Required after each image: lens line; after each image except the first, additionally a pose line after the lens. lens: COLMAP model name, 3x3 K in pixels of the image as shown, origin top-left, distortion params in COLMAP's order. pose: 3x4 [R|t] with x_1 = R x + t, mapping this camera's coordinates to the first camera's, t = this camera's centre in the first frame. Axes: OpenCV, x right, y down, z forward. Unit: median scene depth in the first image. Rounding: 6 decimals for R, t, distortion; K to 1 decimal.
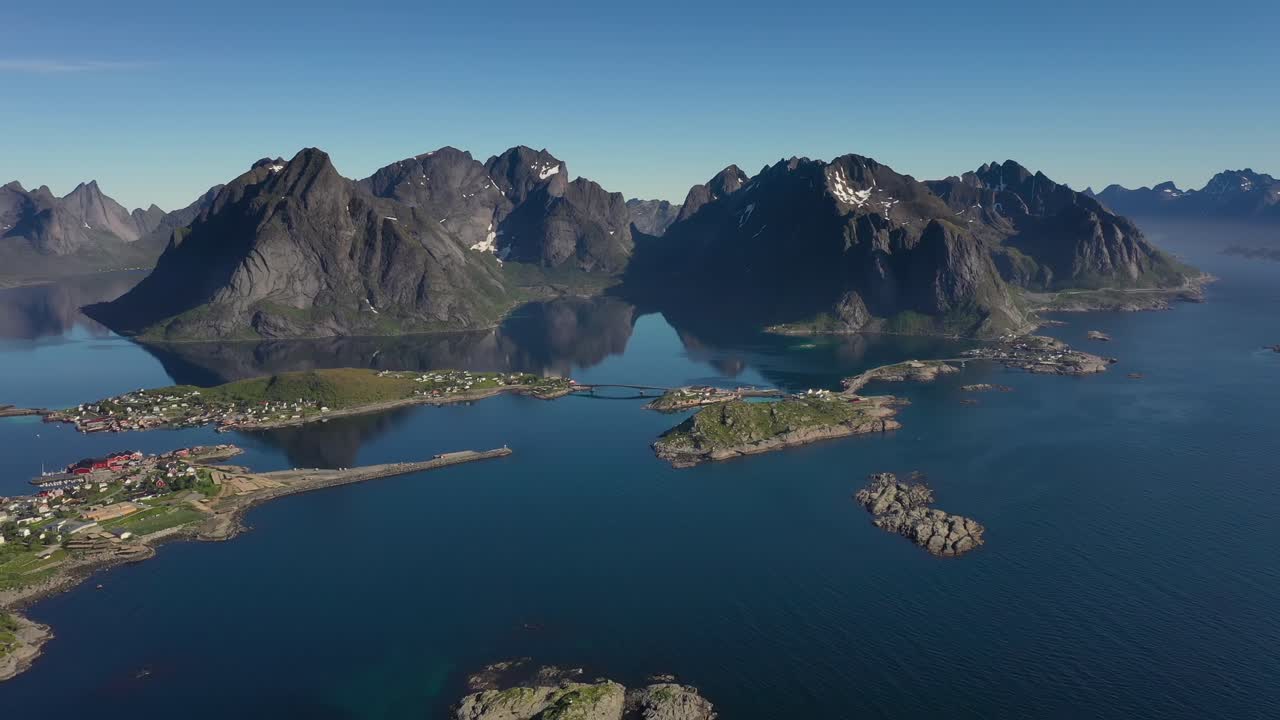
lens RADIAL K [[1000.0, 0, 640.0], [0, 1000.0, 360.0], [0, 0, 1]] dist [0.010071, 0.001308]
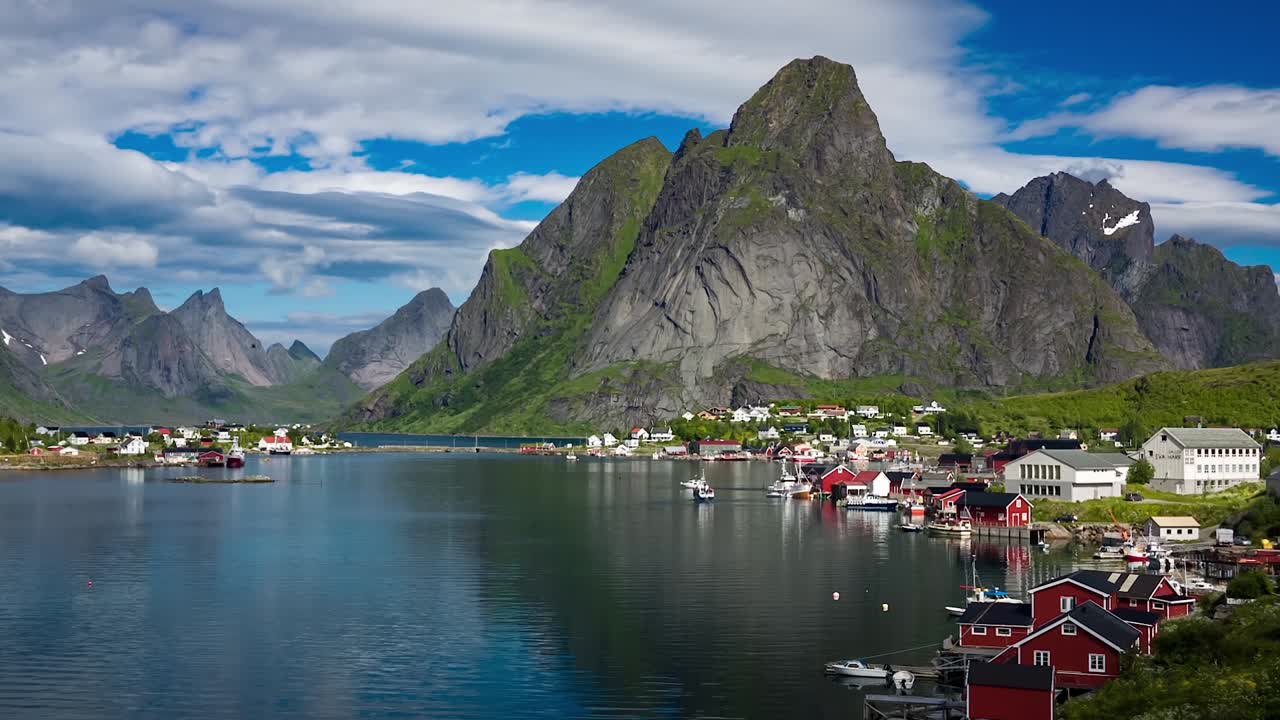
lens RADIAL K [[1768.5, 0, 640.0], [0, 1768.5, 360.0], [0, 0, 1]] dist [0.094738, 0.020875]
pose [[0.975610, 0.004688, -0.219459, -0.241339], [-0.043803, 0.983822, -0.173712, 0.073103], [0.215095, 0.179088, 0.960032, 0.245438]]
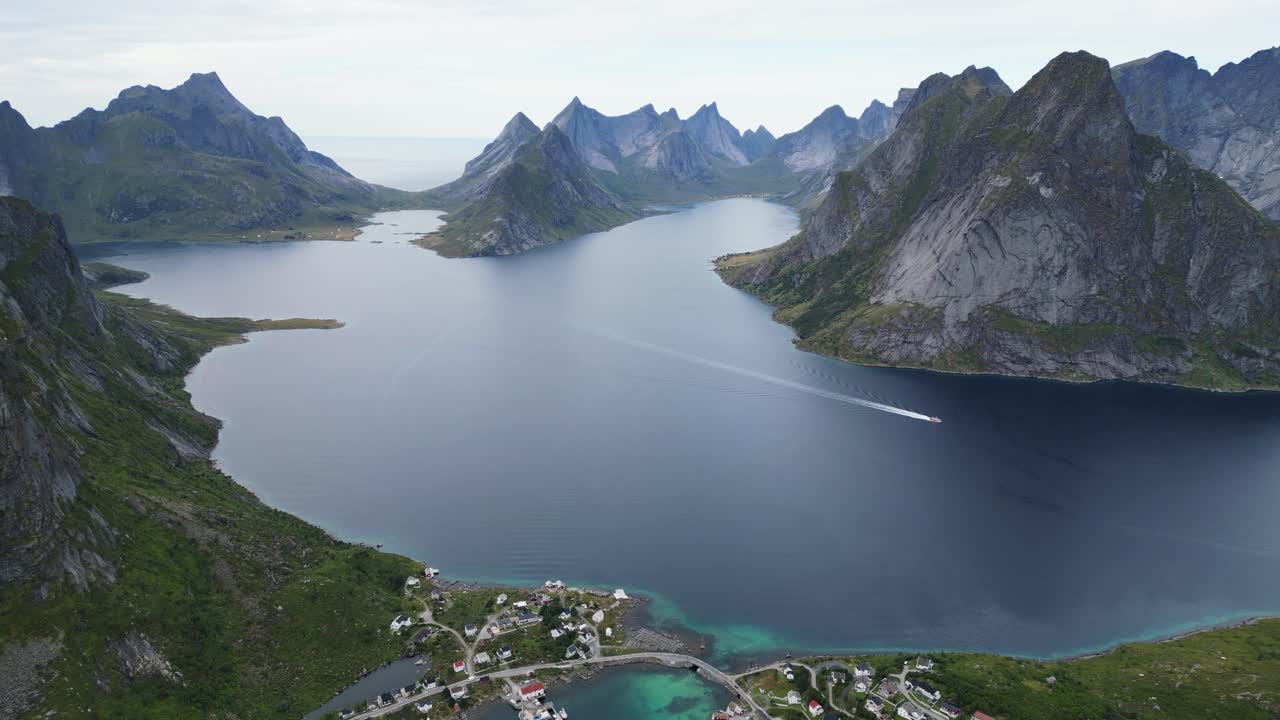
lens RADIAL K [[931.4, 0, 640.0], [0, 931.4, 360.0], [0, 0, 1]] dist [0.036780, -0.004702]
pose [[0.851024, 0.135859, -0.507249, -0.251907], [-0.086969, 0.989078, 0.119000, -0.073029], [0.517876, -0.057157, 0.853544, 0.373376]]
